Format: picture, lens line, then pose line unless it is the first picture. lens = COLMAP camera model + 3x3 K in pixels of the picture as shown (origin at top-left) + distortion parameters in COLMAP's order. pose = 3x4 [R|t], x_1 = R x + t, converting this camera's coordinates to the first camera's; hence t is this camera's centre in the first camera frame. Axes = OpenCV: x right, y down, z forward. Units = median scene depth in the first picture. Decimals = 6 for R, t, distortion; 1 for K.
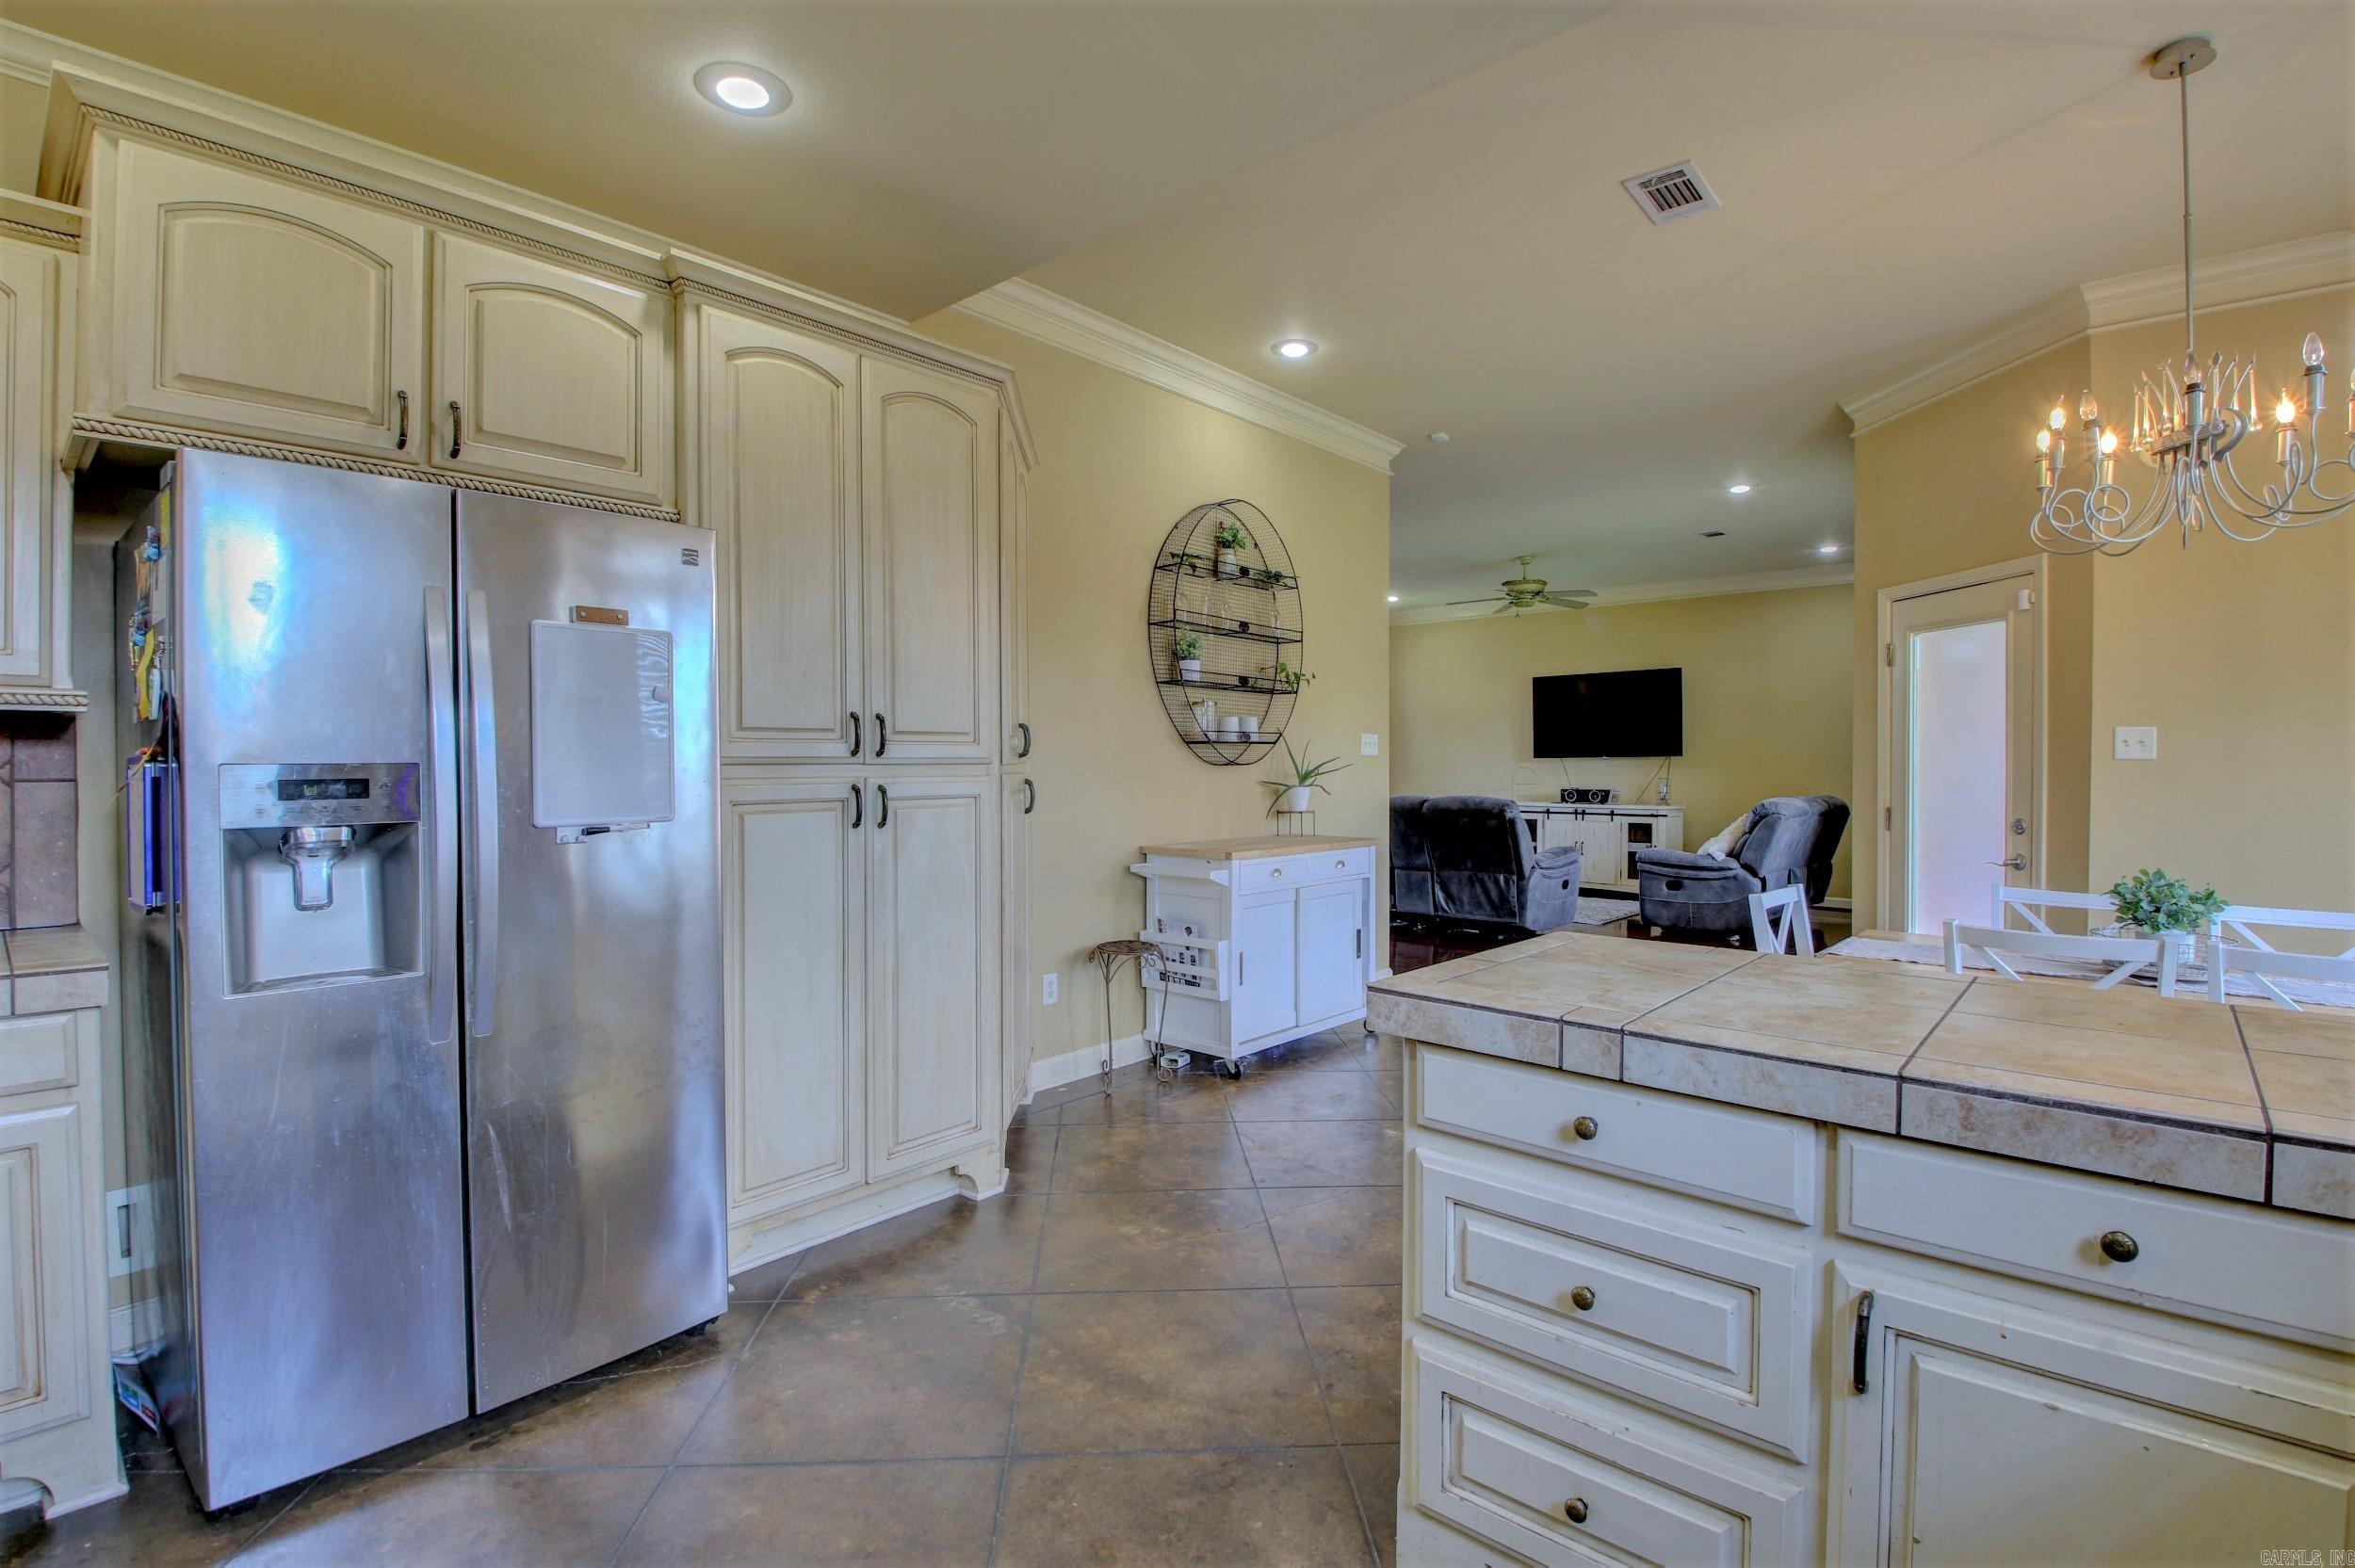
lens RADIAL K [[1110.5, 0, 1164.2], [0, 1110.5, 762.1], [0, 0, 1]] dist [-0.000423, -0.013714]
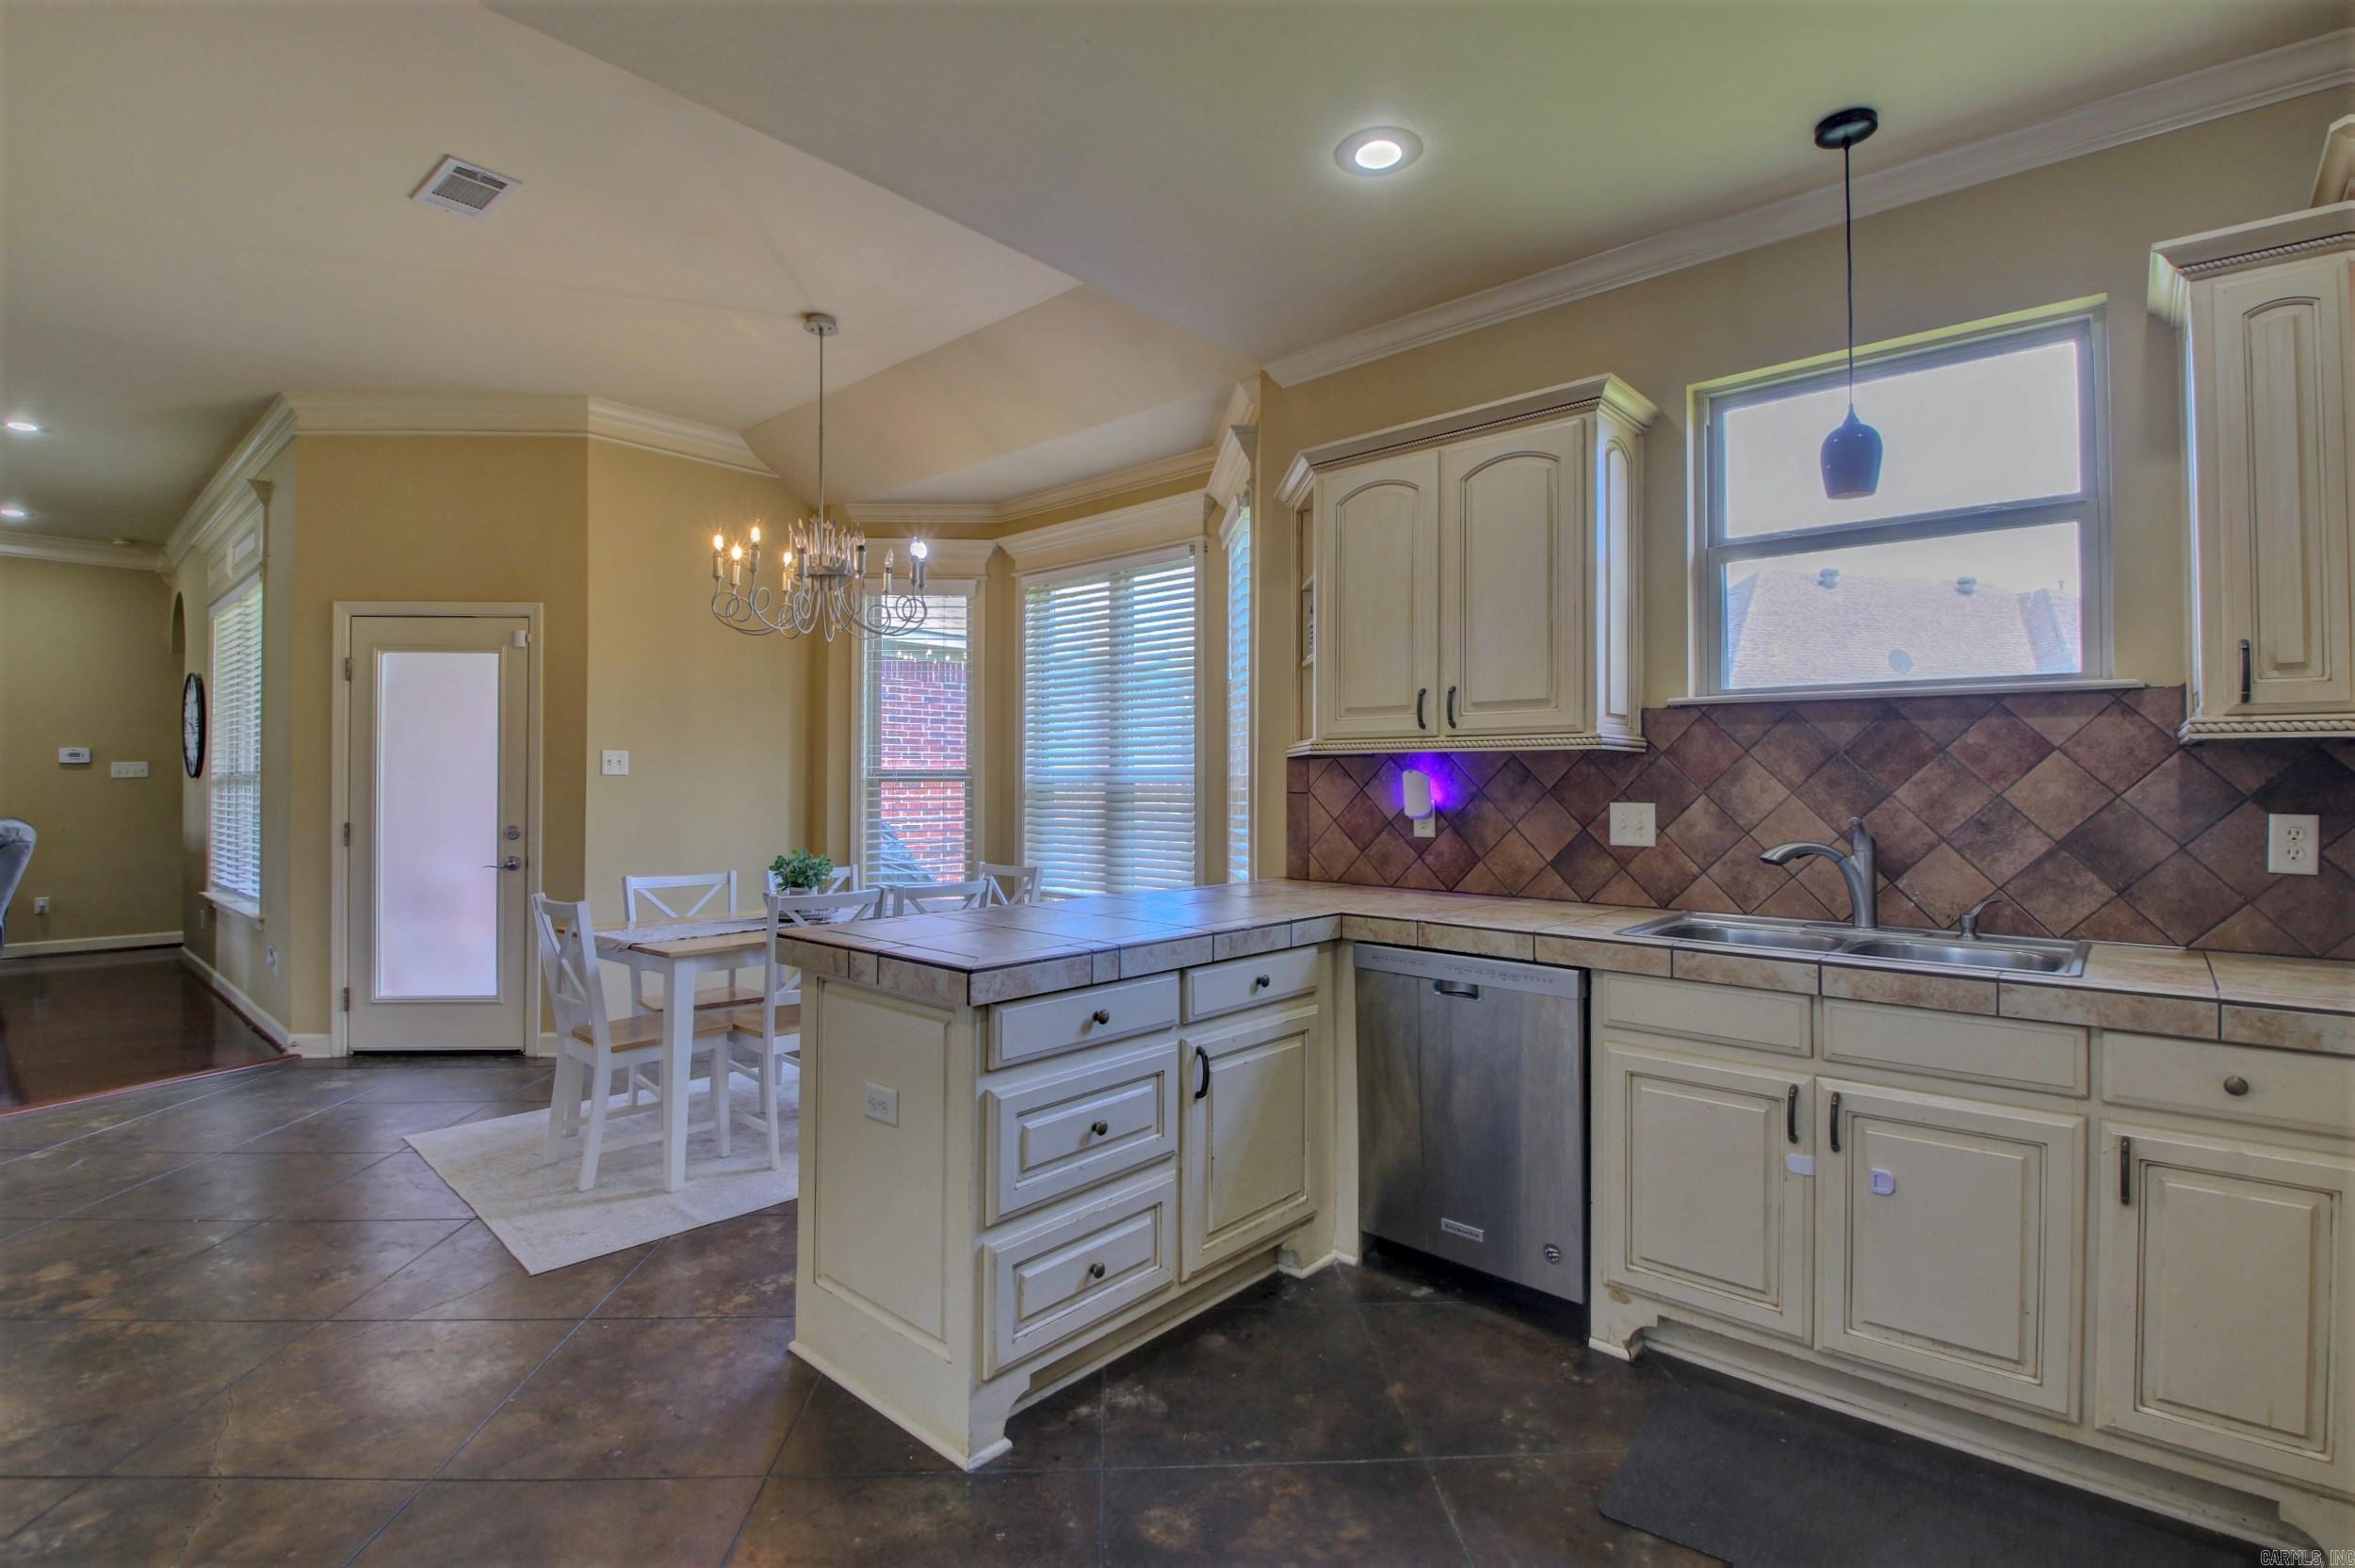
lens RADIAL K [[1110.5, 0, 1173.7], [0, 1110.5, 763.3], [0, 0, 1]] dist [-0.000423, -0.013714]
pose [[0.001633, 0.008732, 0.999961, -0.220001], [-0.001222, 0.999961, -0.008730, -0.003123], [-0.999998, -0.001207, 0.001644, 0.170499]]
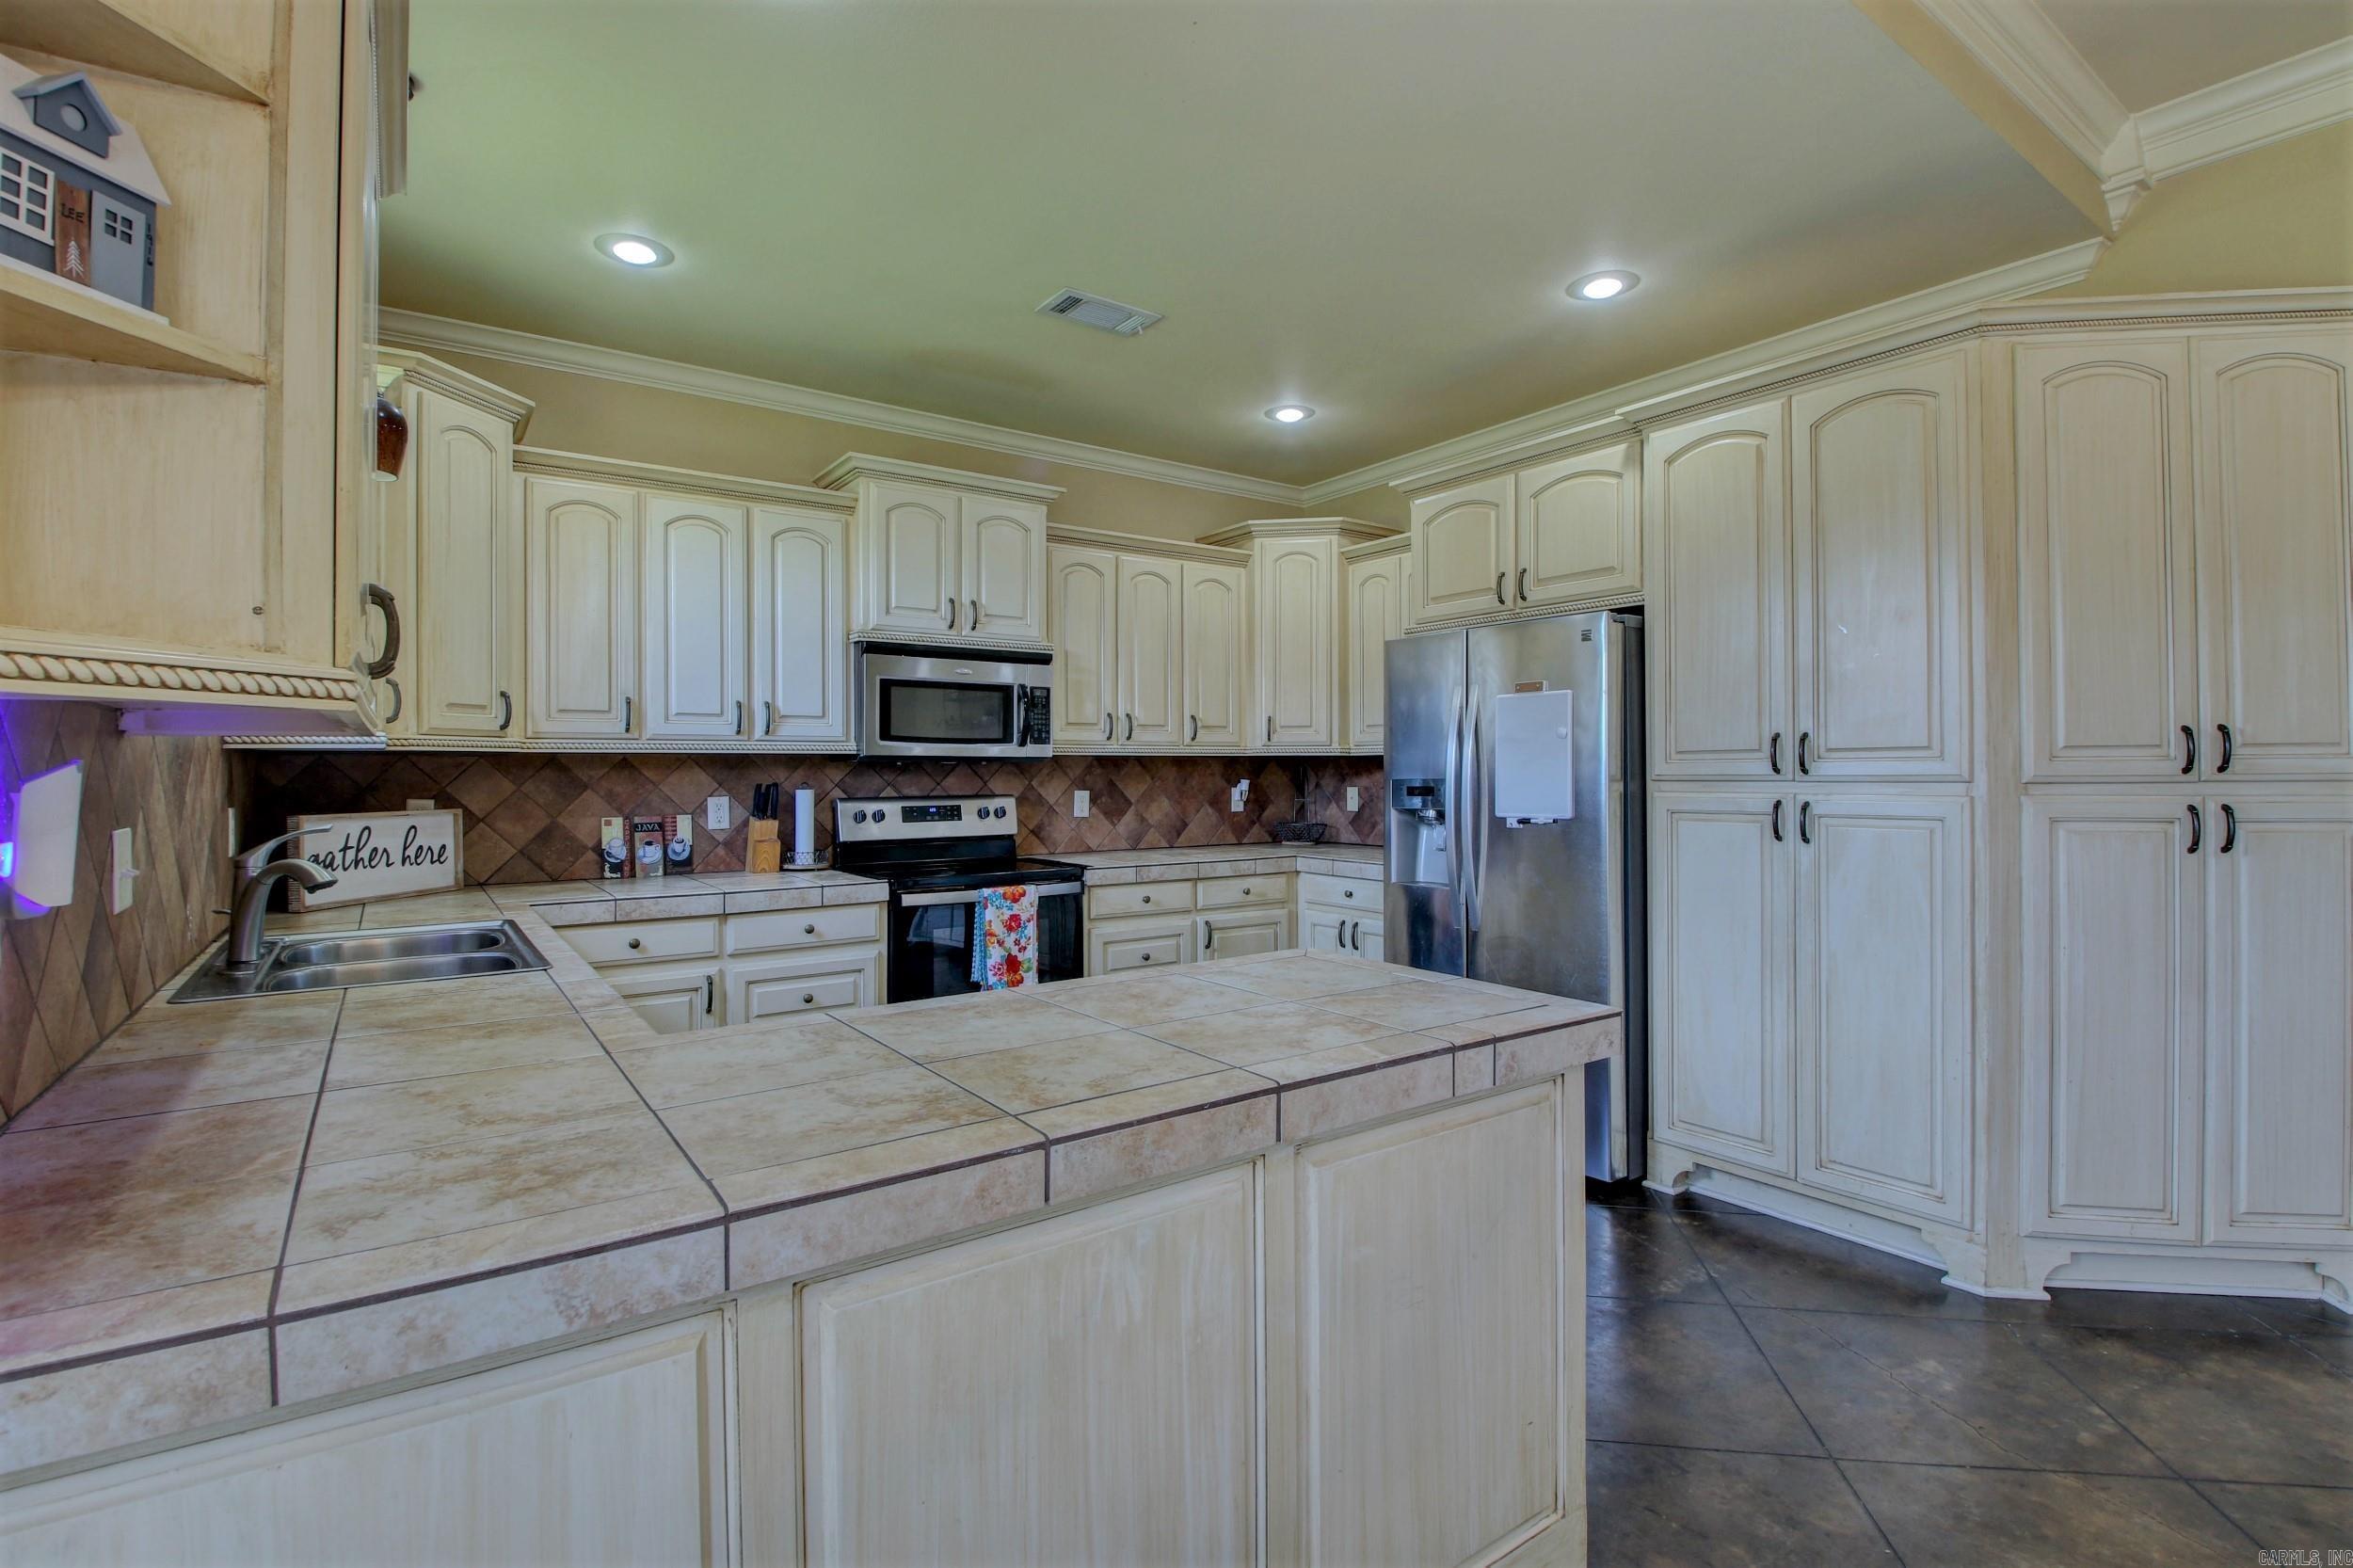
lens RADIAL K [[1109.7, 0, 1197.6], [0, 1109.7, 770.4], [0, 0, 1]] dist [-0.000423, -0.013714]
pose [[-0.164917, -0.002625, -0.986304, 0.342723], [0.005204, 0.999980, -0.003532, -0.002896], [0.986294, -0.005715, -0.164900, 0.241632]]
